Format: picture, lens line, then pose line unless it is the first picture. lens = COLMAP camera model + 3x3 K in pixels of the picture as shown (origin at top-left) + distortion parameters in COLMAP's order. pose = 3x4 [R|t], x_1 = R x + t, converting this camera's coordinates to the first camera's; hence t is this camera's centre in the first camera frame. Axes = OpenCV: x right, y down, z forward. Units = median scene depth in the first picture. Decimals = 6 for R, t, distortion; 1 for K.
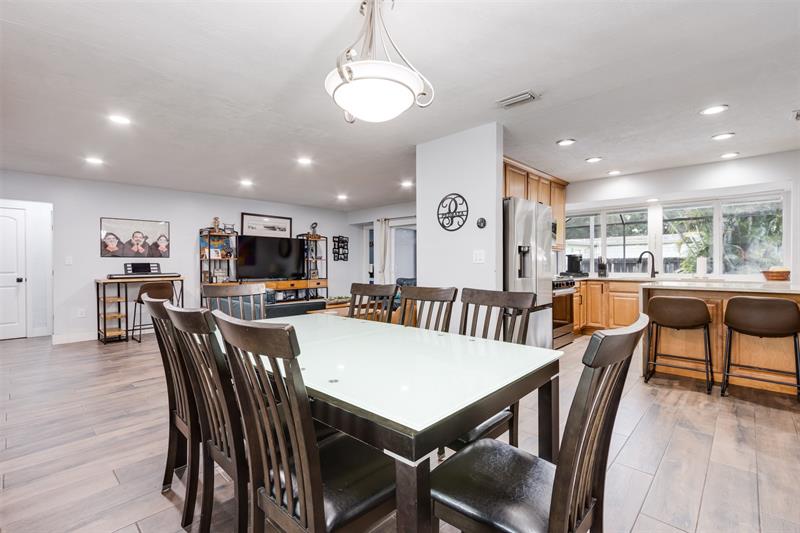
lens RADIAL K [[367.3, 0, 401.1], [0, 367.3, 265.4], [0, 0, 1]] dist [0.007183, -0.000960]
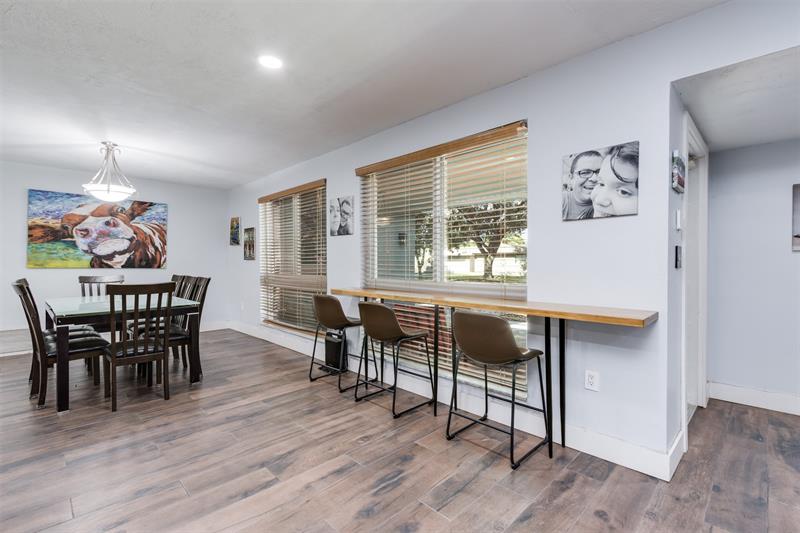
lens RADIAL K [[367.3, 0, 409.2], [0, 367.3, 265.2], [0, 0, 1]] dist [0.007183, -0.000960]
pose [[-0.999882, -0.001086, 0.015308, -0.449707], [-0.000941, 0.999955, 0.009442, -0.004864], [-0.015317, 0.009426, -0.999838, 0.745788]]
